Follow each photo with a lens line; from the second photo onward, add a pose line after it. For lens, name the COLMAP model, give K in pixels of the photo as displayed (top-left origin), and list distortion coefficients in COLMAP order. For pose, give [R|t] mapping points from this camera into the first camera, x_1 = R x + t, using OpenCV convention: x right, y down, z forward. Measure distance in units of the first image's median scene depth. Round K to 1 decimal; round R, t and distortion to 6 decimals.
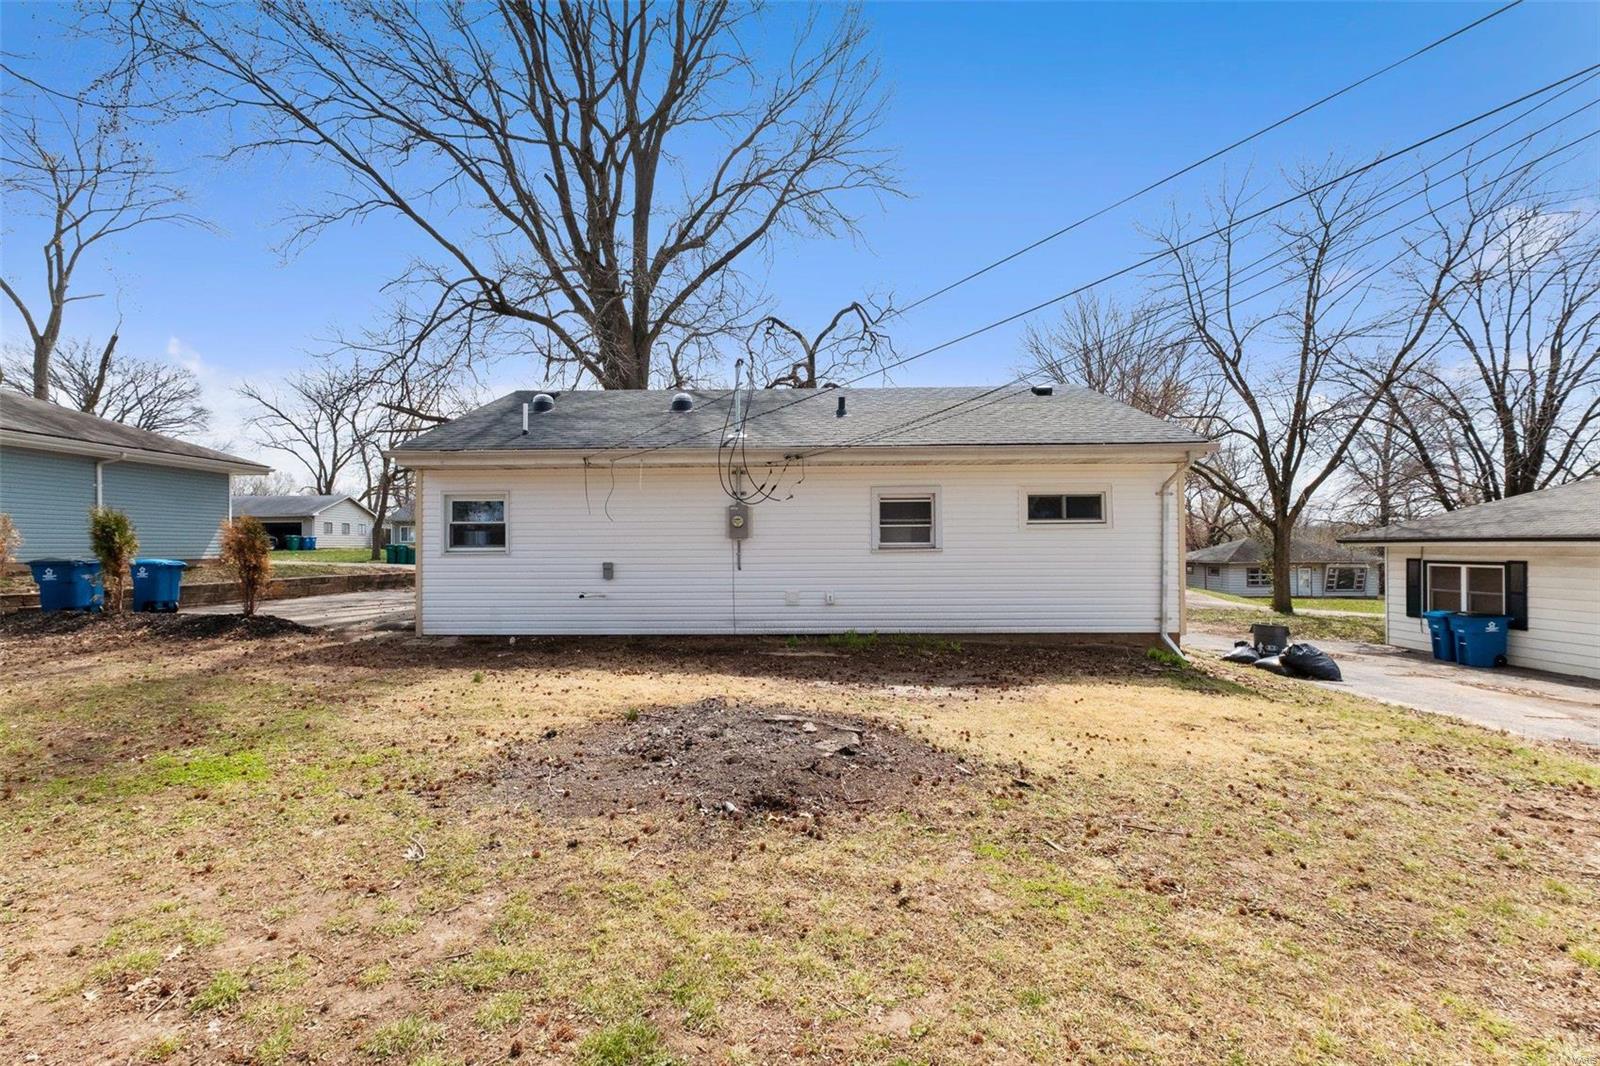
lens RADIAL K [[693.4, 0, 782.5], [0, 693.4, 538.9], [0, 0, 1]] dist [-0.006622, -0.000156]
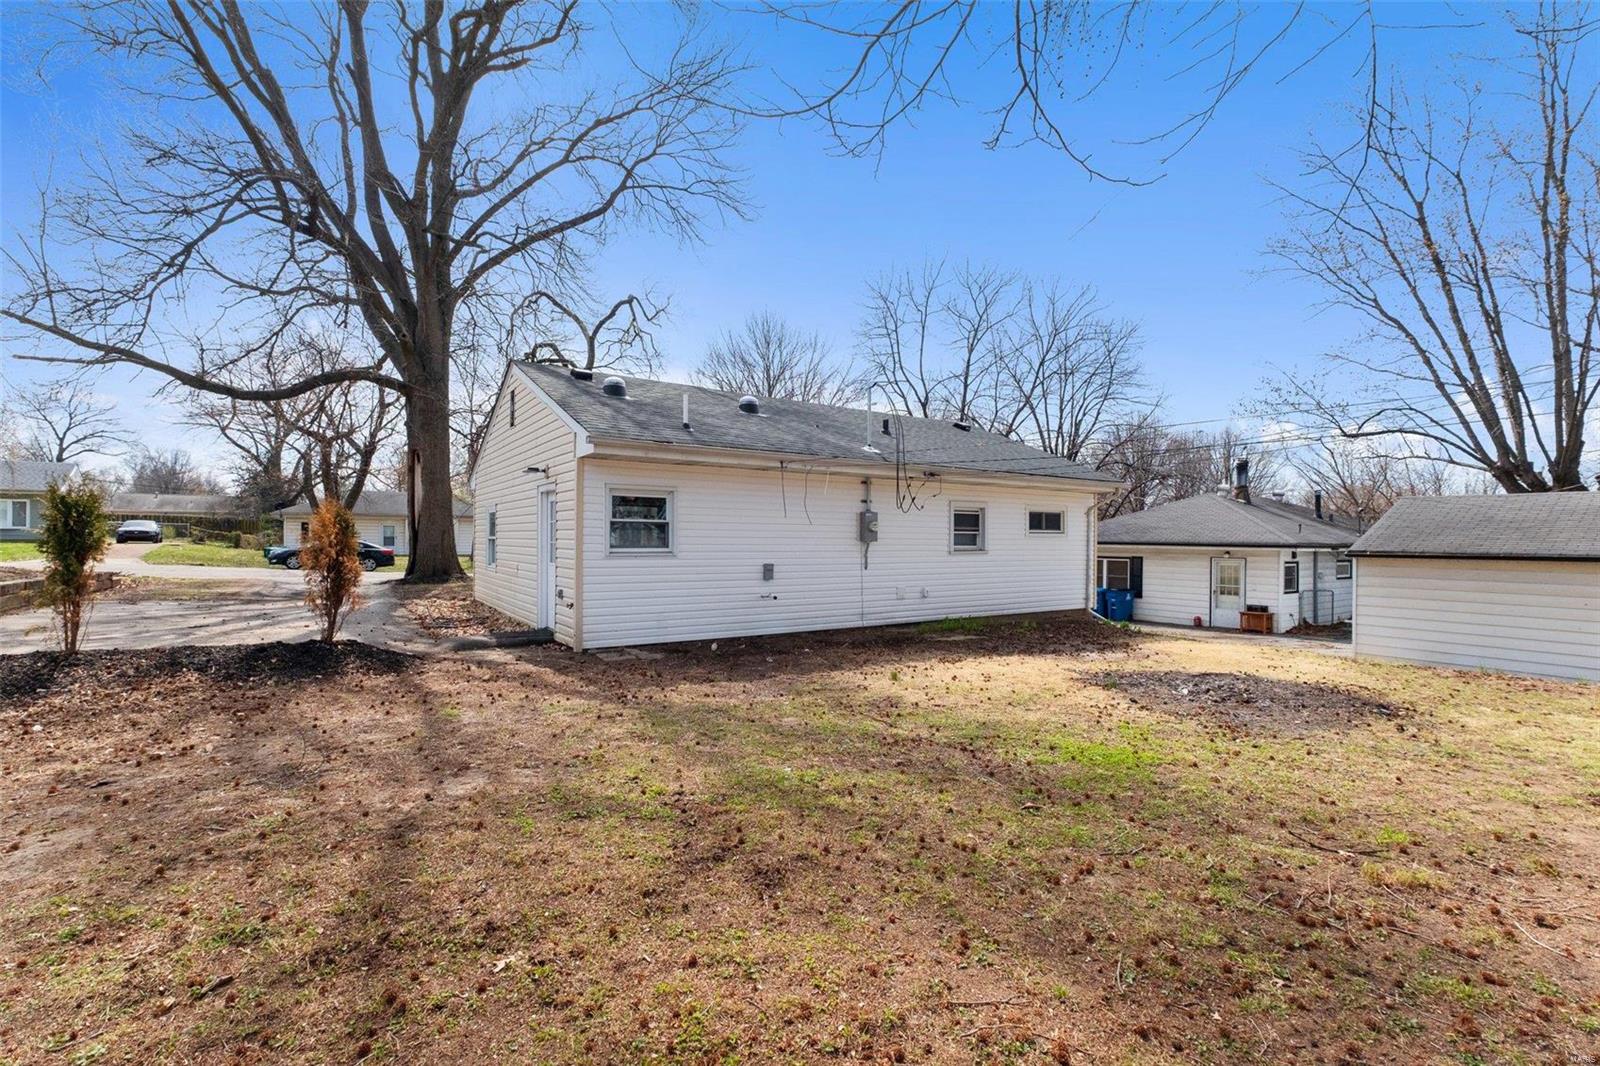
lens RADIAL K [[693.4, 0, 782.5], [0, 693.4, 538.9], [0, 0, 1]] dist [-0.006622, -0.000156]
pose [[0.823107, 0.011178, 0.567777, -0.811255], [-0.018957, 0.999790, 0.007800, -0.010747], [-0.567570, -0.017184, 0.823145, 0.150935]]
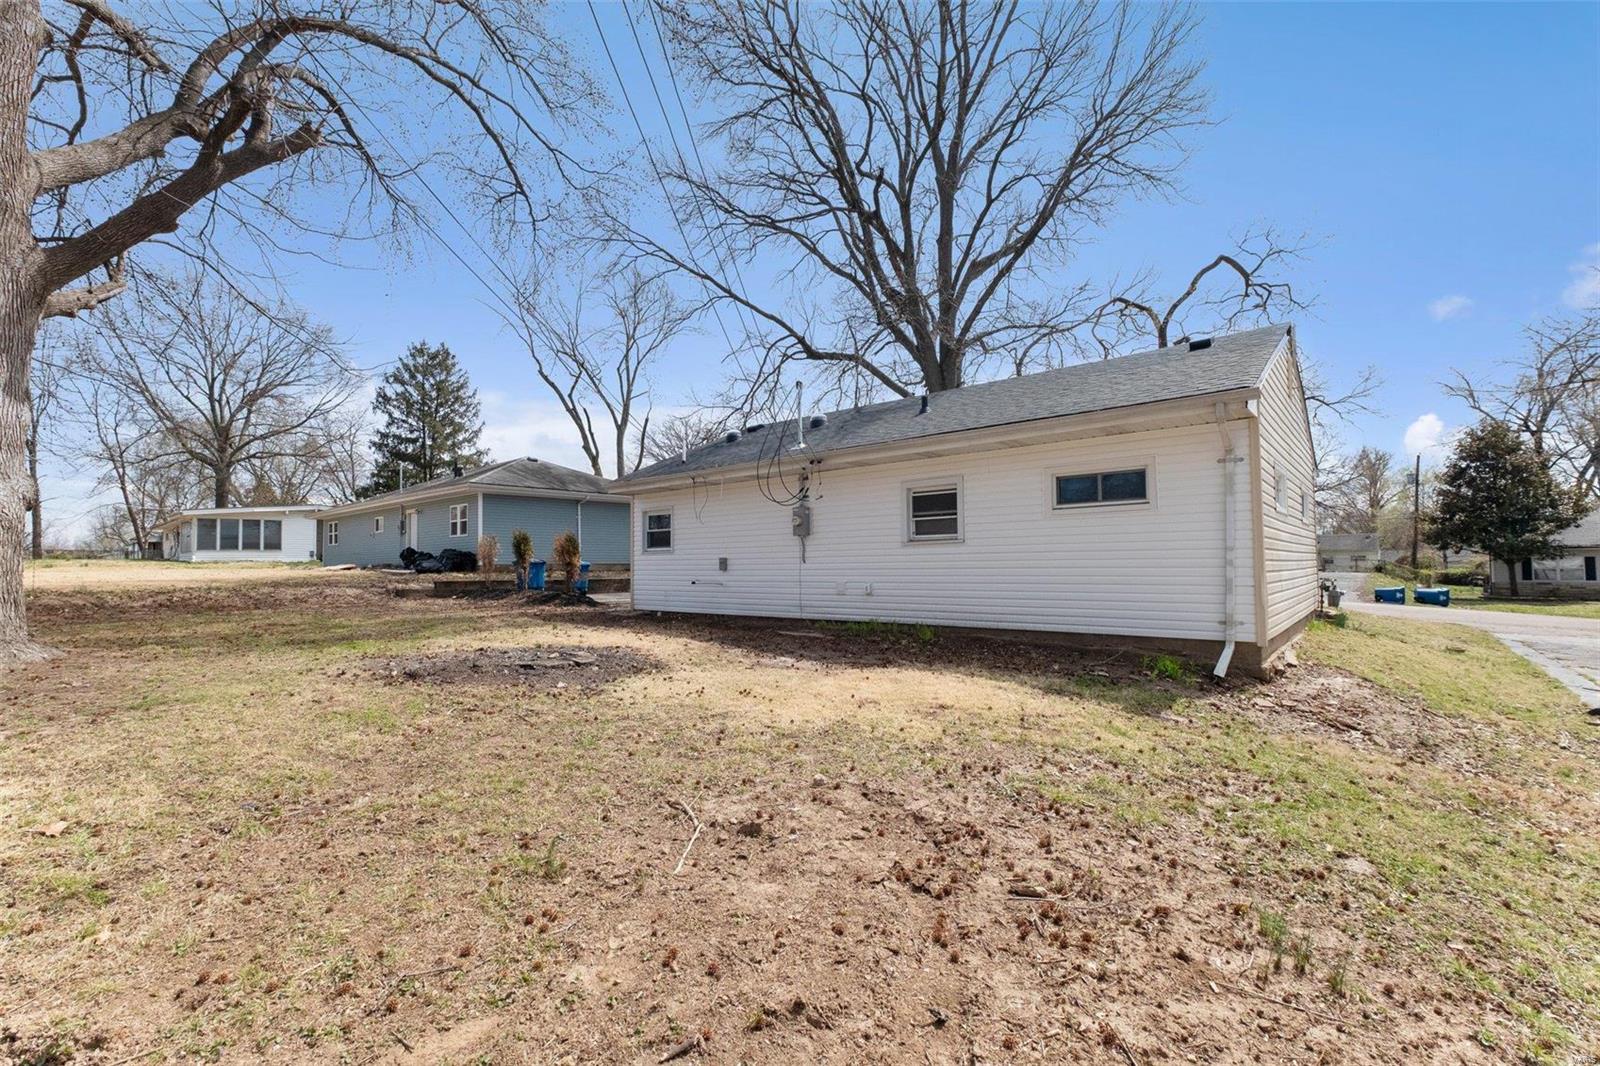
lens RADIAL K [[693.4, 0, 782.5], [0, 693.4, 538.9], [0, 0, 1]] dist [-0.006622, -0.000156]
pose [[0.769476, -0.027474, -0.638084, 0.644077], [0.014433, 0.999567, -0.025633, 0.033699], [0.638512, 0.010515, 0.769540, 0.089232]]
